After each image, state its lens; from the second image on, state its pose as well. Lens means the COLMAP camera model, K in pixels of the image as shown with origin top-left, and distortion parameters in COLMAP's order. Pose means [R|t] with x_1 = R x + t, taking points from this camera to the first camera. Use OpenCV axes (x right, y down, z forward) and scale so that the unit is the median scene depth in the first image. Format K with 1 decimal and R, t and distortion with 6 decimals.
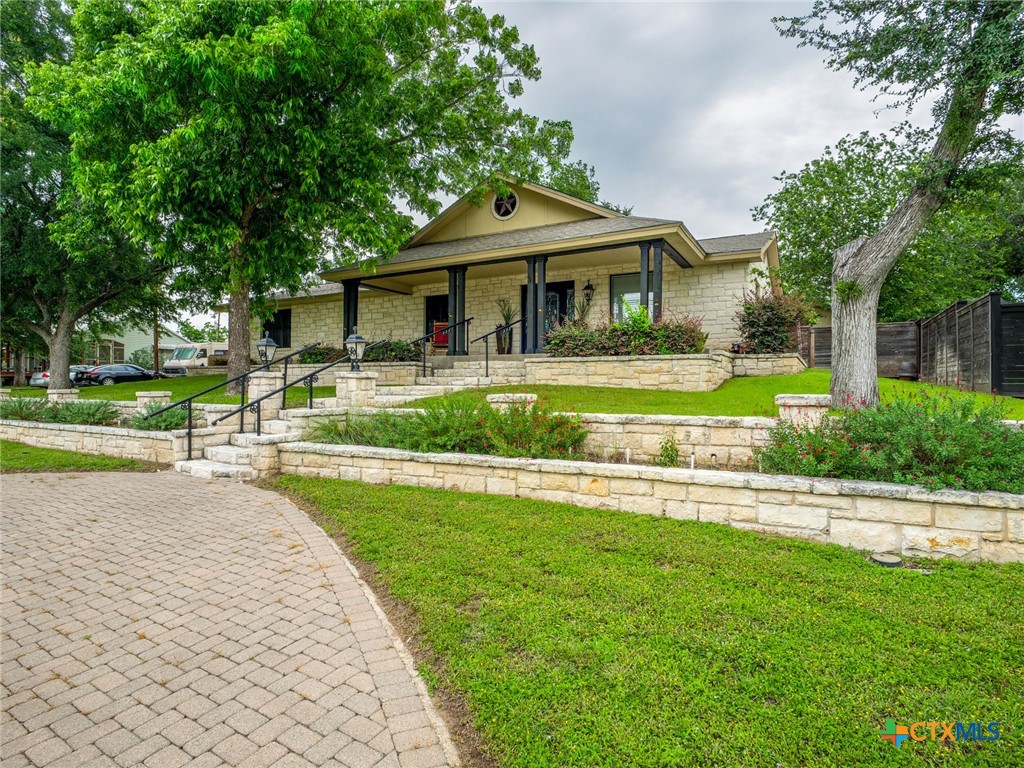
lens RADIAL K [[565.6, 0, 512.0], [0, 565.6, 384.0], [0, 0, 1]] dist [-0.021514, 0.000172]
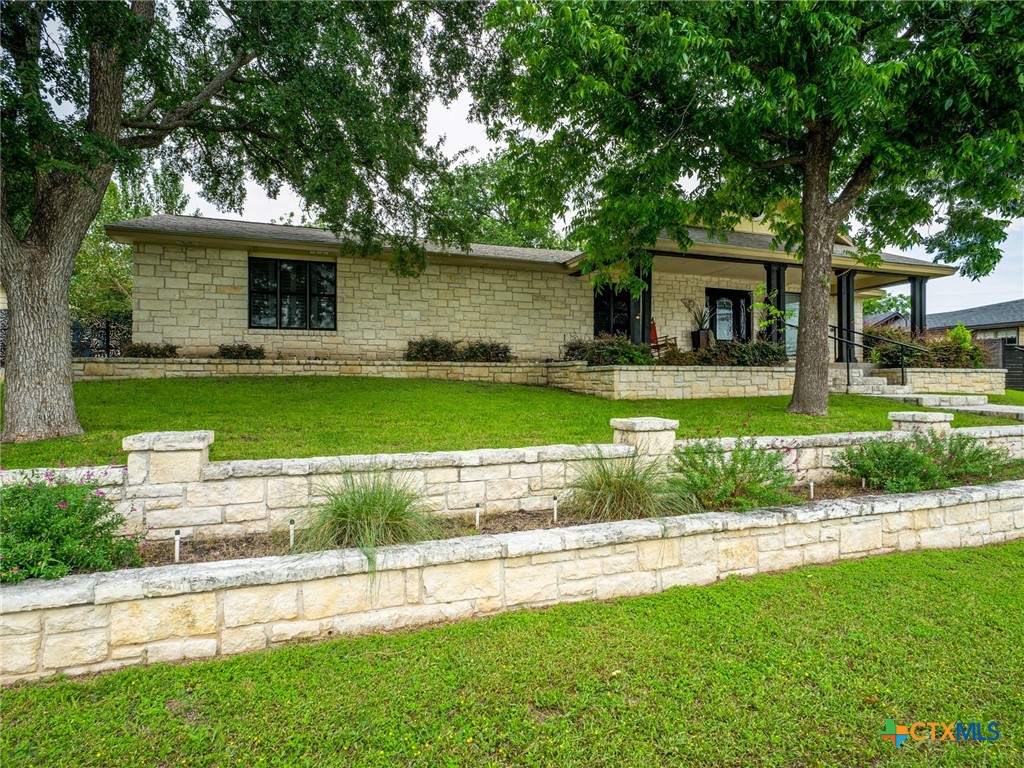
lens RADIAL K [[565.6, 0, 512.0], [0, 565.6, 384.0], [0, 0, 1]] dist [-0.021514, 0.000172]
pose [[0.650142, 0.008545, 0.759765, -0.798307], [0.008937, 0.999782, -0.018893, -0.001874], [-0.759760, 0.019073, 0.649923, 0.579601]]
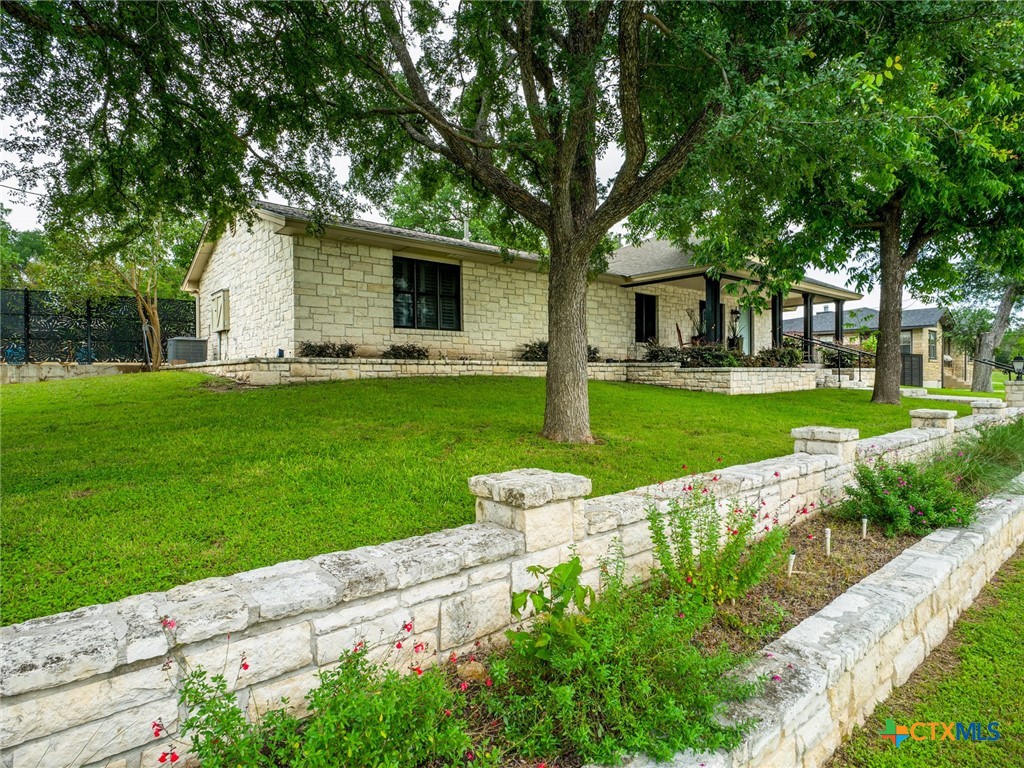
lens RADIAL K [[565.6, 0, 512.0], [0, 565.6, 384.0], [0, 0, 1]] dist [-0.021514, 0.000172]
pose [[0.360187, -0.007802, 0.932847, -1.042648], [0.014769, 0.999887, 0.002660, -0.014616], [-0.932763, 0.012819, 0.360262, 0.848031]]
